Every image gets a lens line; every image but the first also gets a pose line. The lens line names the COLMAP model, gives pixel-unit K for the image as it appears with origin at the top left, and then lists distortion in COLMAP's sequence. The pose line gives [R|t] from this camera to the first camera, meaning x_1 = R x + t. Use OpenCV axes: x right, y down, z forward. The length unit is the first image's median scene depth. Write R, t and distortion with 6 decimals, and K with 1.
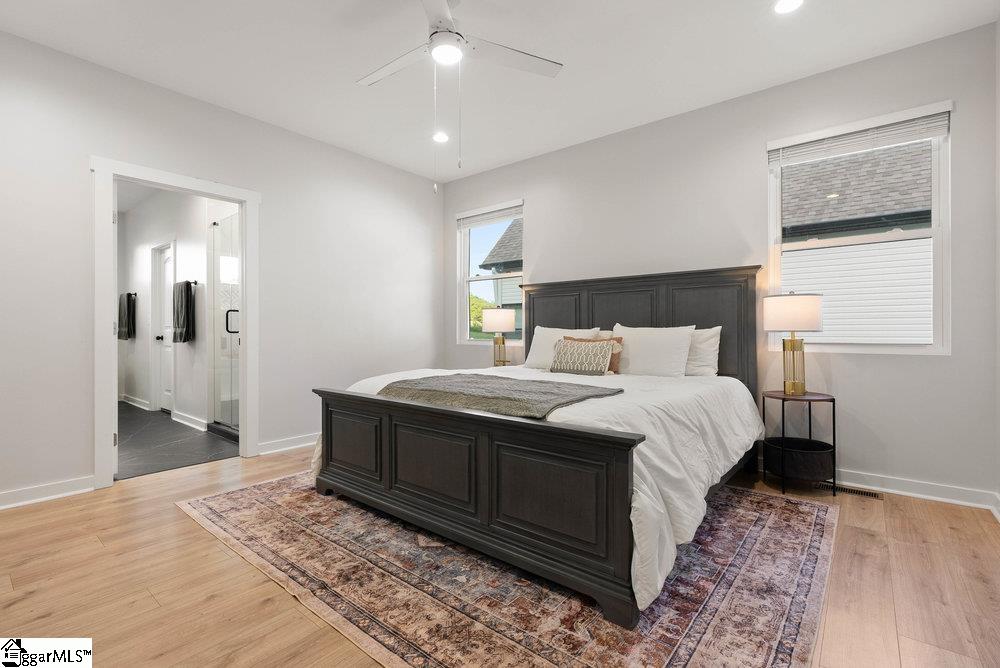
lens RADIAL K [[454.6, 0, 499.6], [0, 454.6, 331.9], [0, 0, 1]] dist [-0.001755, -0.000120]
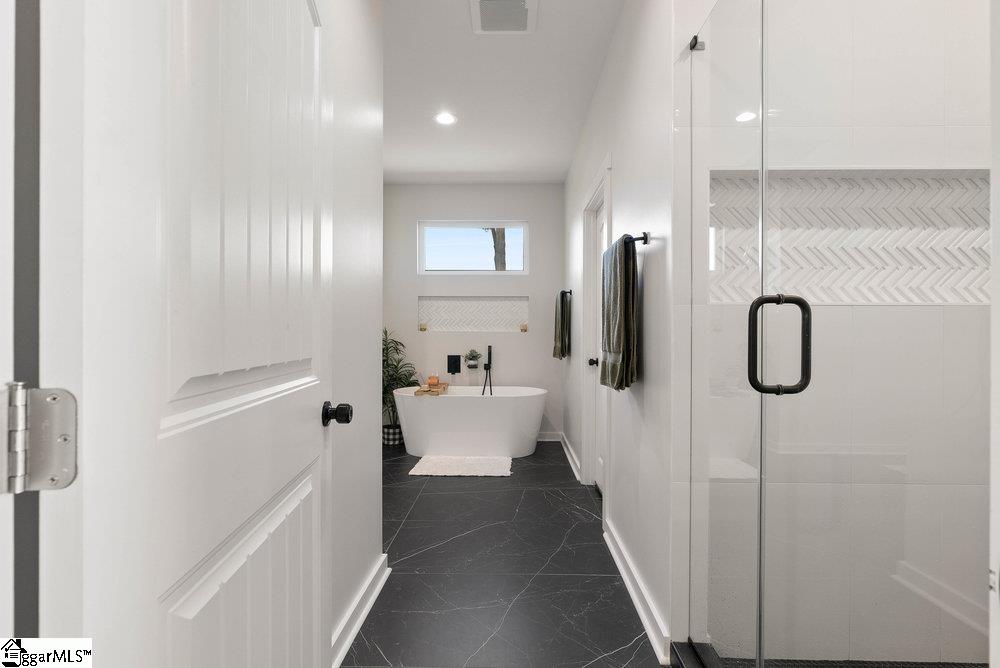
lens RADIAL K [[454.6, 0, 500.2], [0, 454.6, 334.5], [0, 0, 1]] dist [-0.001755, -0.000120]
pose [[0.613529, 0.001265, -0.789671, -0.430944], [-0.002211, 0.999998, -0.000116, -0.025290], [0.789669, 0.001817, 0.613531, 0.653397]]
